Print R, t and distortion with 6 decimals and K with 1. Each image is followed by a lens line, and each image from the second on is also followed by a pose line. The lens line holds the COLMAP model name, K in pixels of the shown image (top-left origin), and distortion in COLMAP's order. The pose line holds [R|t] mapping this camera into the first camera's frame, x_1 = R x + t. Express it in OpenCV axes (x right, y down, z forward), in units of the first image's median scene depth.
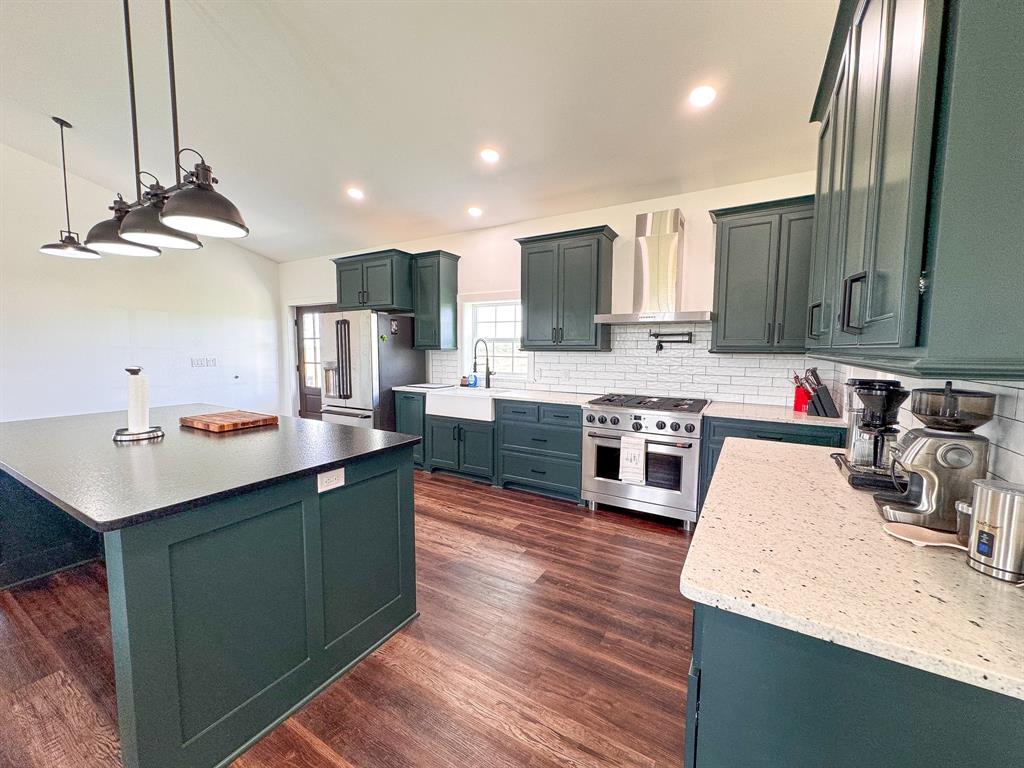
lens RADIAL K [[411.1, 0, 512.0], [0, 411.1, 384.0], [0, 0, 1]] dist [0.001027, 0.000128]
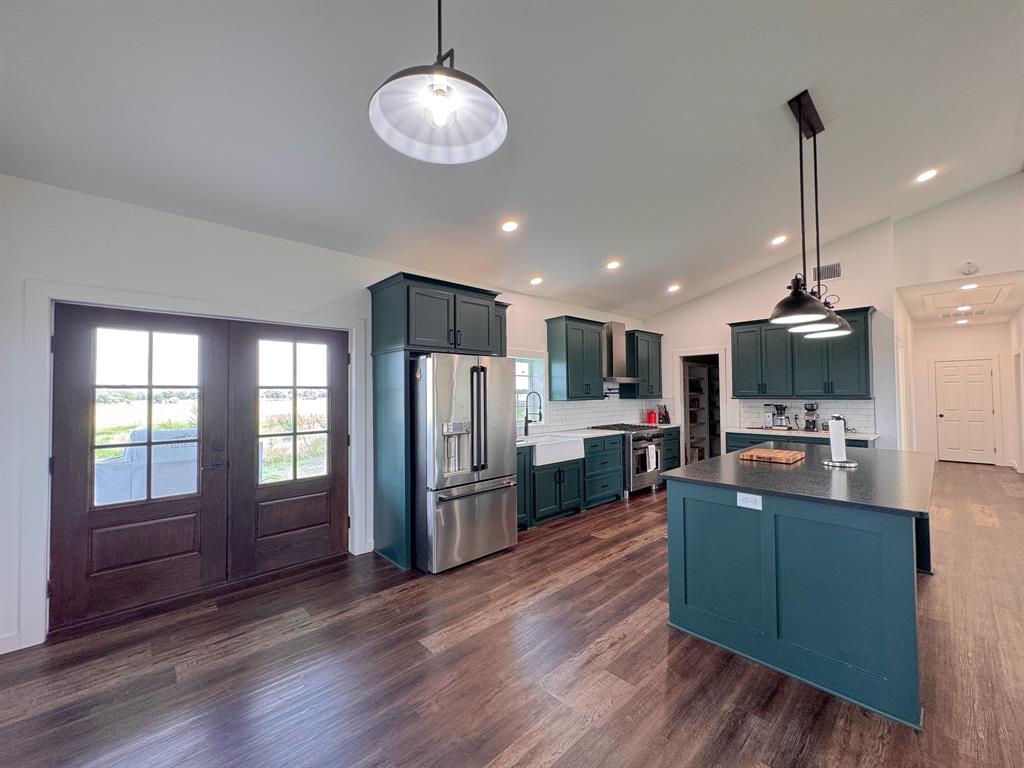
lens RADIAL K [[411.1, 0, 512.0], [0, 411.1, 384.0], [0, 0, 1]] dist [0.001027, 0.000128]
pose [[0.271585, 0.015079, 0.962296, -1.375517], [0.094735, 0.994603, -0.042322, -0.102832], [-0.957740, 0.102657, 0.268691, 0.893034]]
